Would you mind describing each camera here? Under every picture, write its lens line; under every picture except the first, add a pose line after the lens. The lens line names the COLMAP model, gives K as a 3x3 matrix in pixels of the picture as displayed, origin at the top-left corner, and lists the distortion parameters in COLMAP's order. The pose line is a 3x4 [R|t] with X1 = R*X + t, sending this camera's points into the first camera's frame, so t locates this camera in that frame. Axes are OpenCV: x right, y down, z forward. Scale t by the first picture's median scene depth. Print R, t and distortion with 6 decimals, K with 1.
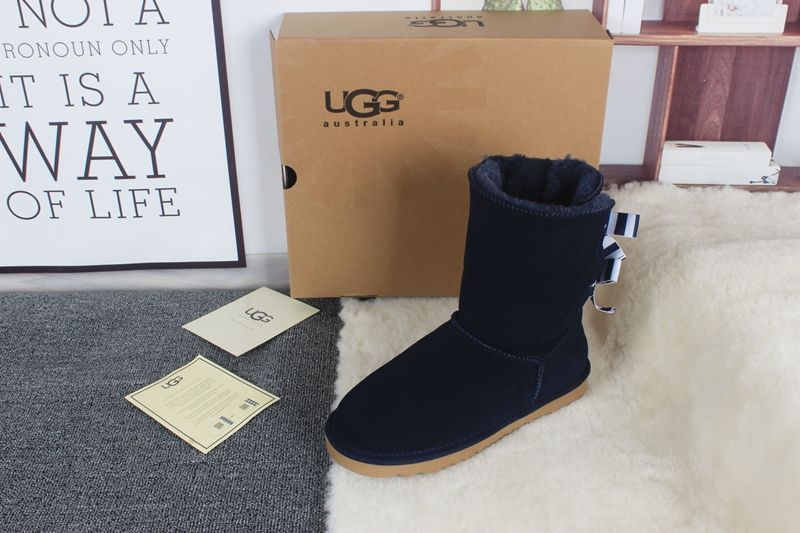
lens RADIAL K [[909.2, 0, 406.2], [0, 909.2, 271.1], [0, 0, 1]] dist [-0.053683, 0.000000]
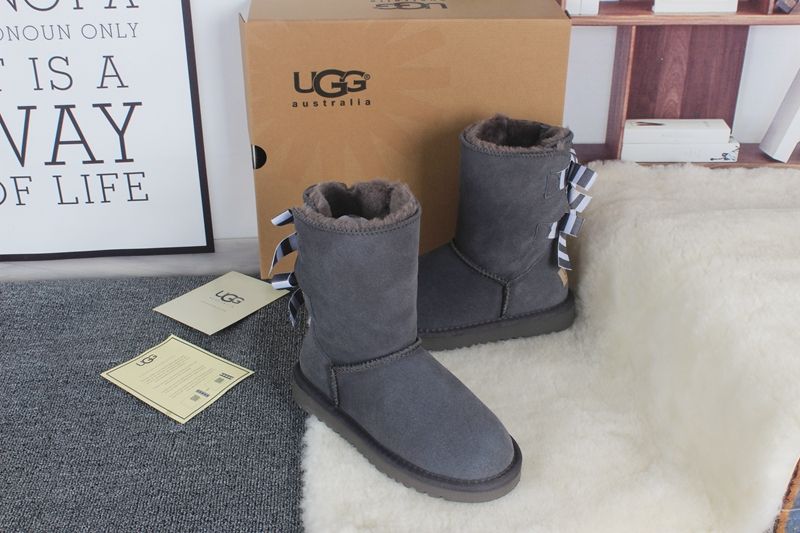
lens RADIAL K [[982.9, 0, 413.5], [0, 982.9, 261.9], [0, 0, 1]] dist [-0.045807, 0.000000]
pose [[0.998960, -0.018433, 0.041710, -0.003518], [0.019340, 0.999583, -0.021435, 0.038994], [-0.041297, 0.022219, 0.998900, -0.100358]]
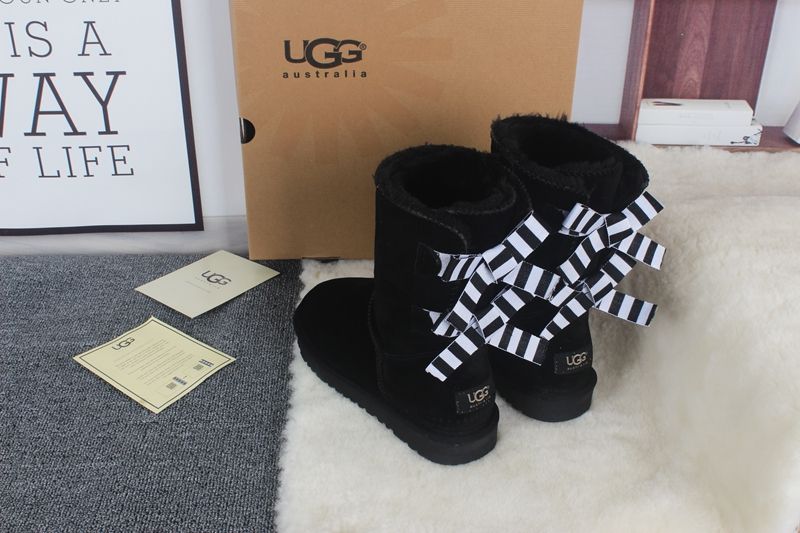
lens RADIAL K [[982.9, 0, 407.2], [0, 982.9, 266.2], [0, 0, 1]] dist [-0.045807, 0.000000]
pose [[0.999795, 0.002228, 0.020135, 0.018357], [-0.002266, 0.999996, 0.001883, 0.035075], [-0.020131, -0.001928, 0.999796, -0.035603]]
